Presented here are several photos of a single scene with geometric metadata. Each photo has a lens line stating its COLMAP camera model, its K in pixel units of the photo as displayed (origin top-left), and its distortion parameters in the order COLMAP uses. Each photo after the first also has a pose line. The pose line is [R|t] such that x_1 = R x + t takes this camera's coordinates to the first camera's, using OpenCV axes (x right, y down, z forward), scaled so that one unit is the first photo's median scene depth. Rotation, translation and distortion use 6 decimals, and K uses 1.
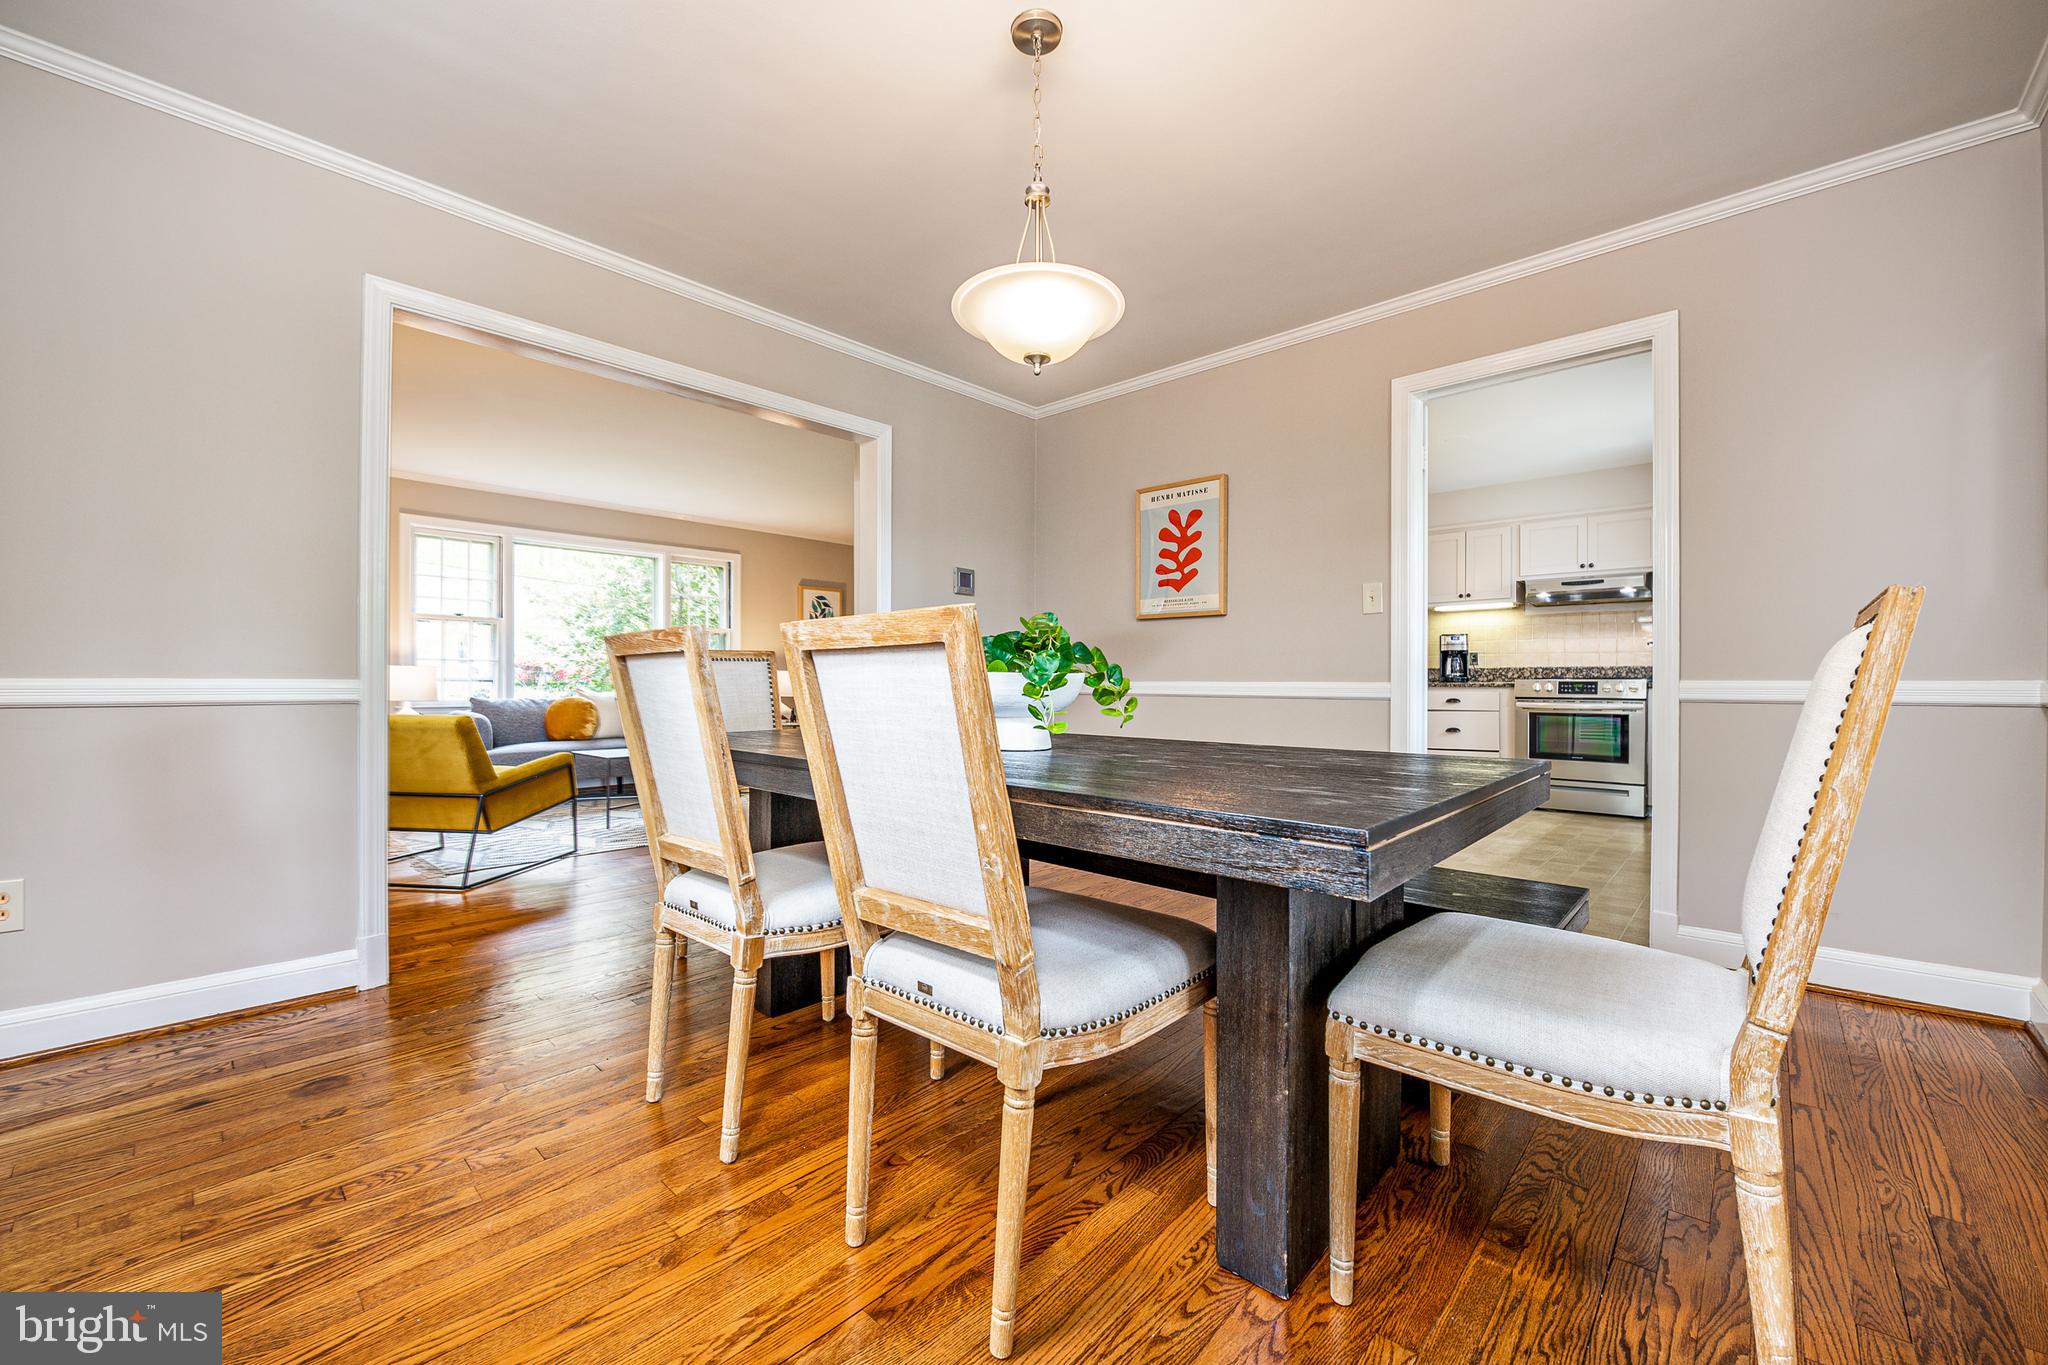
lens RADIAL K [[832.2, 0, 1022.2], [0, 832.2, 683.8], [0, 0, 1]] dist [-0.010520, 0.000136]
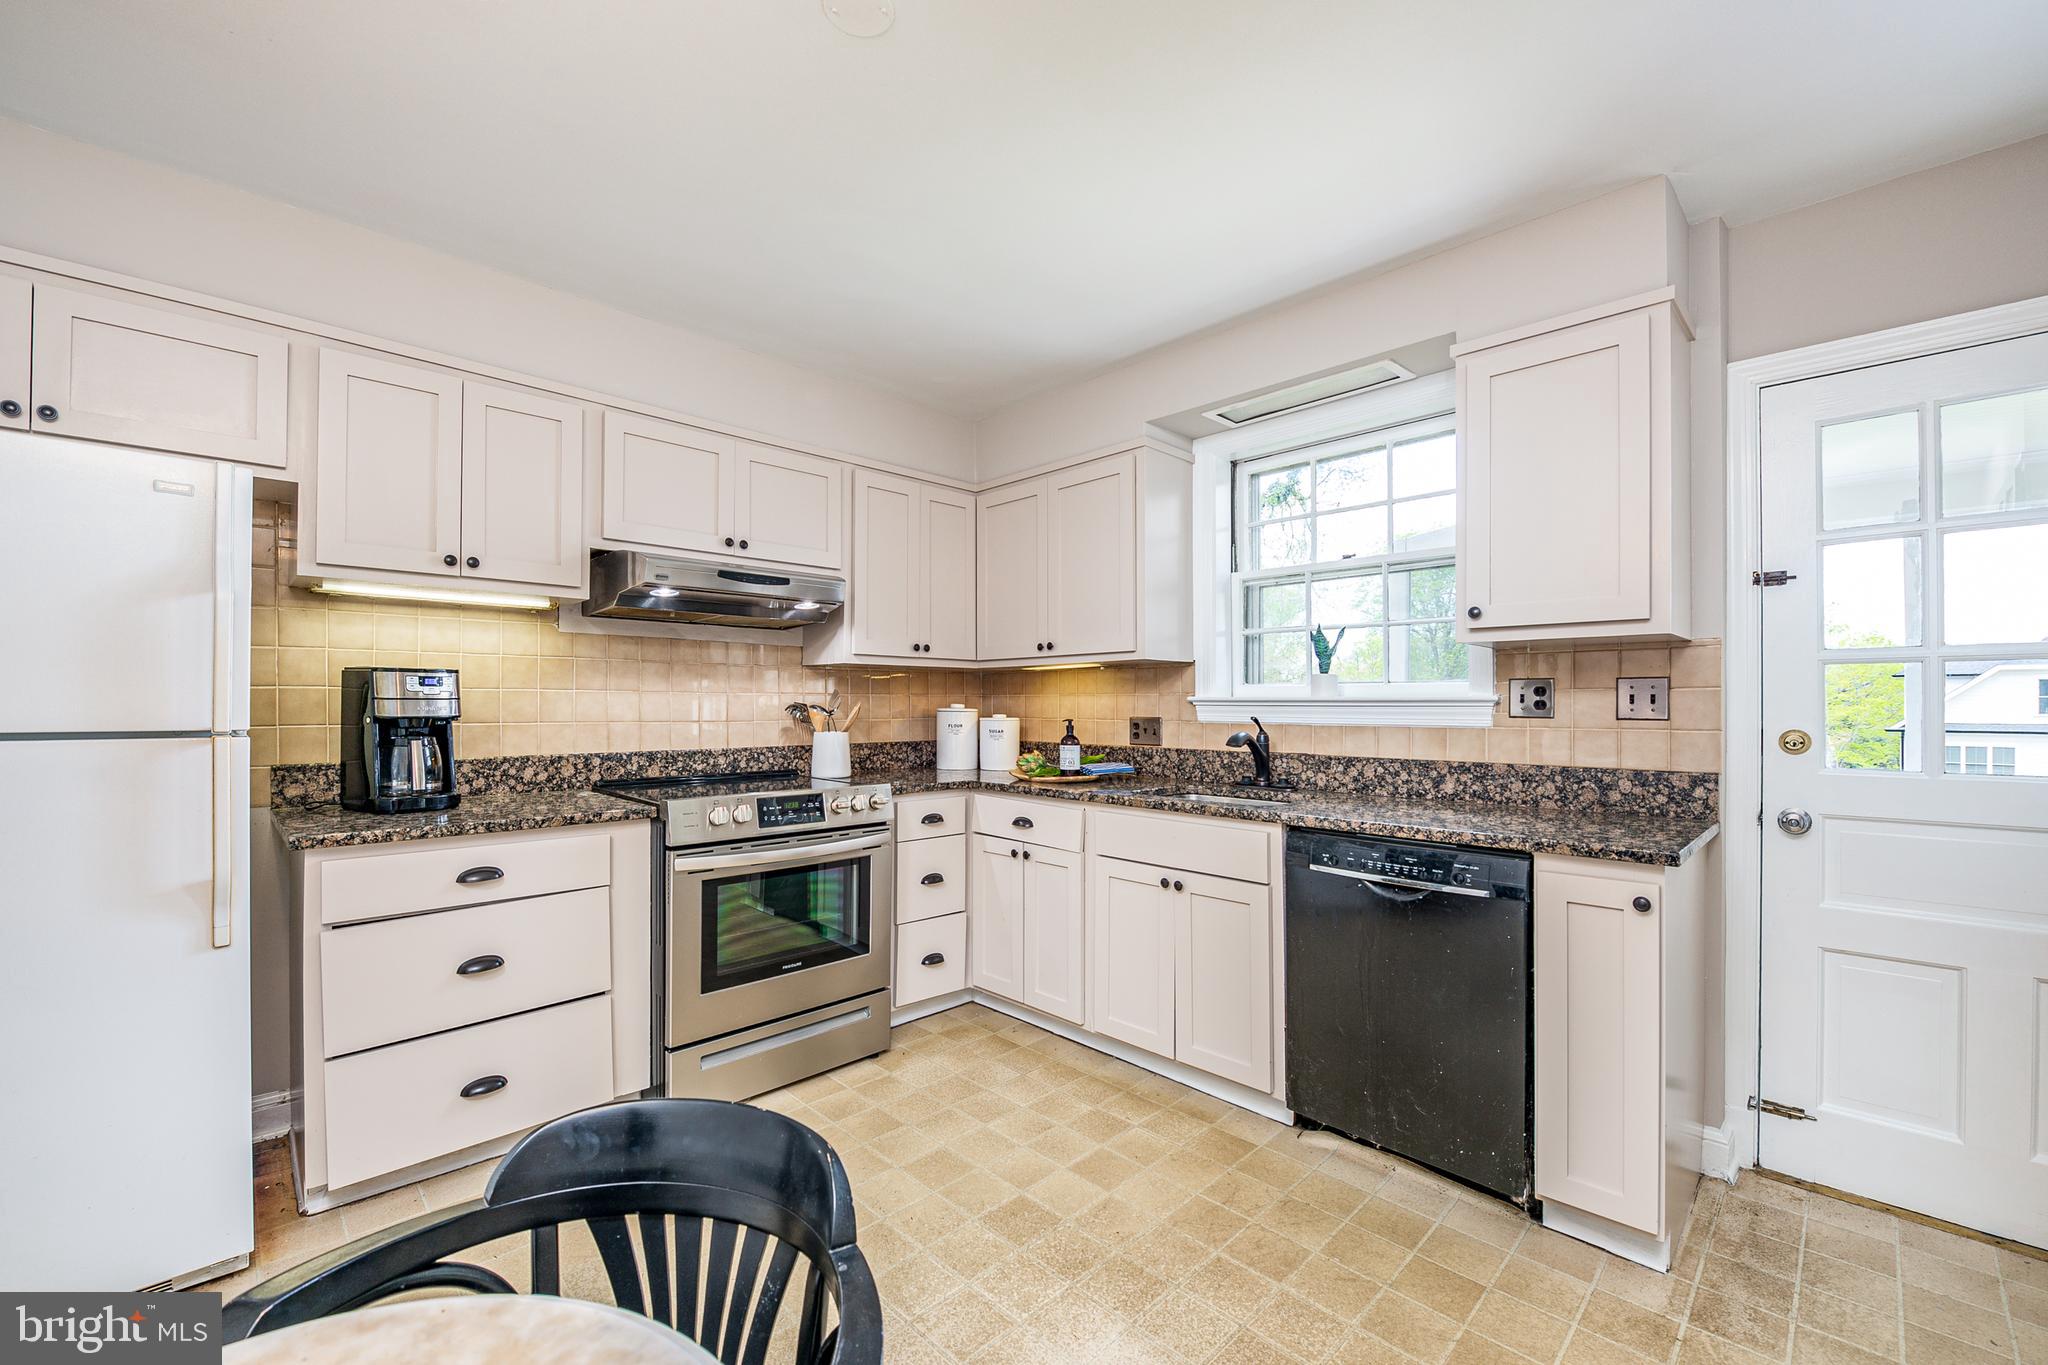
lens RADIAL K [[832.2, 0, 1022.4], [0, 832.2, 700.6], [0, 0, 1]] dist [-0.010520, 0.000136]
pose [[0.061657, 0.005181, 0.998084, 0.208474], [-0.001647, 0.999986, -0.005089, -0.048328], [-0.998096, -0.001330, 0.061664, 0.779529]]
